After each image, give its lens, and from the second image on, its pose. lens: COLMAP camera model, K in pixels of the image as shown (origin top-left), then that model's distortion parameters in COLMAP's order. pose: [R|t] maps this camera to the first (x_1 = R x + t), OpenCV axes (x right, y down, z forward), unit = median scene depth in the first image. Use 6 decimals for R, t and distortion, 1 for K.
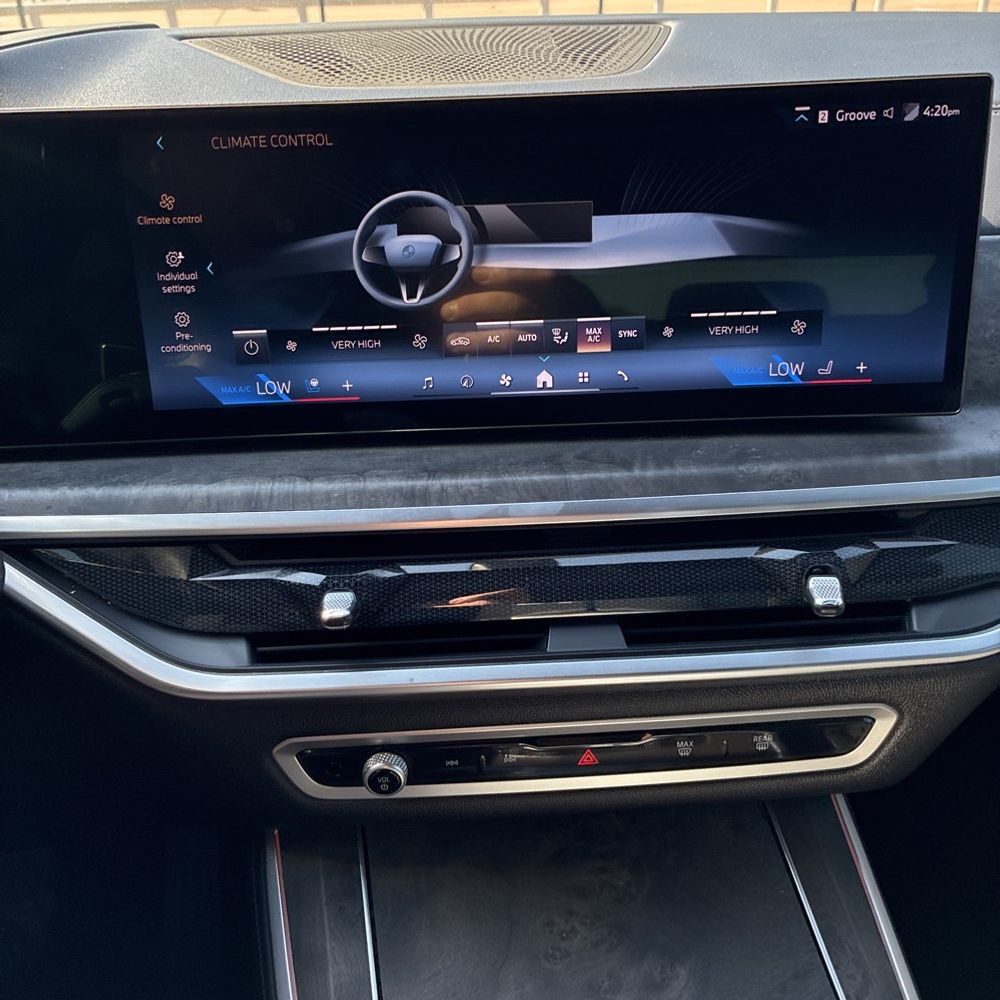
lens RADIAL K [[1036.7, 0, 510.1], [0, 1036.7, 505.1], [0, 0, 1]] dist [0.098477, -0.168715]
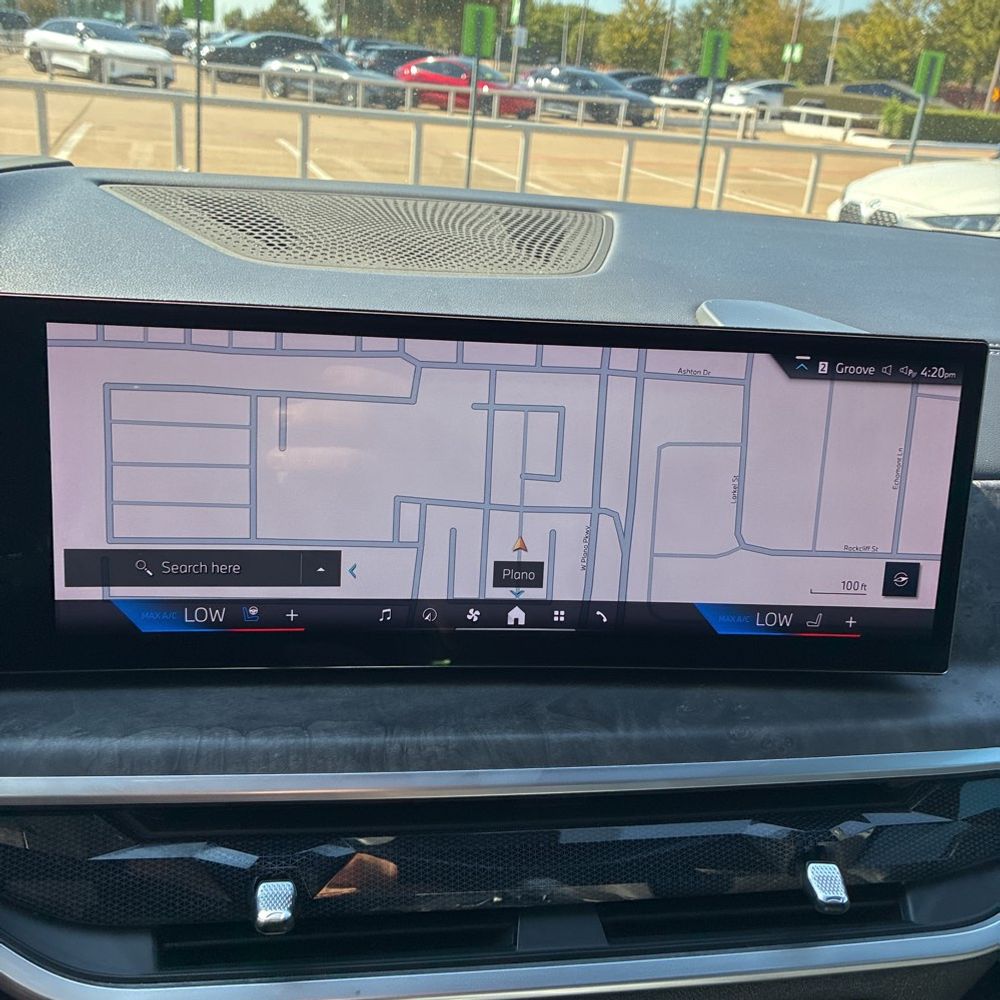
lens RADIAL K [[1040.1, 0, 503.4], [0, 1040.1, 477.4], [0, 0, 1]] dist [0.035504, -0.022556]
pose [[0.987695, 0.059688, 0.144557, -0.119370], [-0.042618, 0.992047, -0.118430, -0.138541], [-0.150477, 0.110812, 0.982384, 0.110641]]
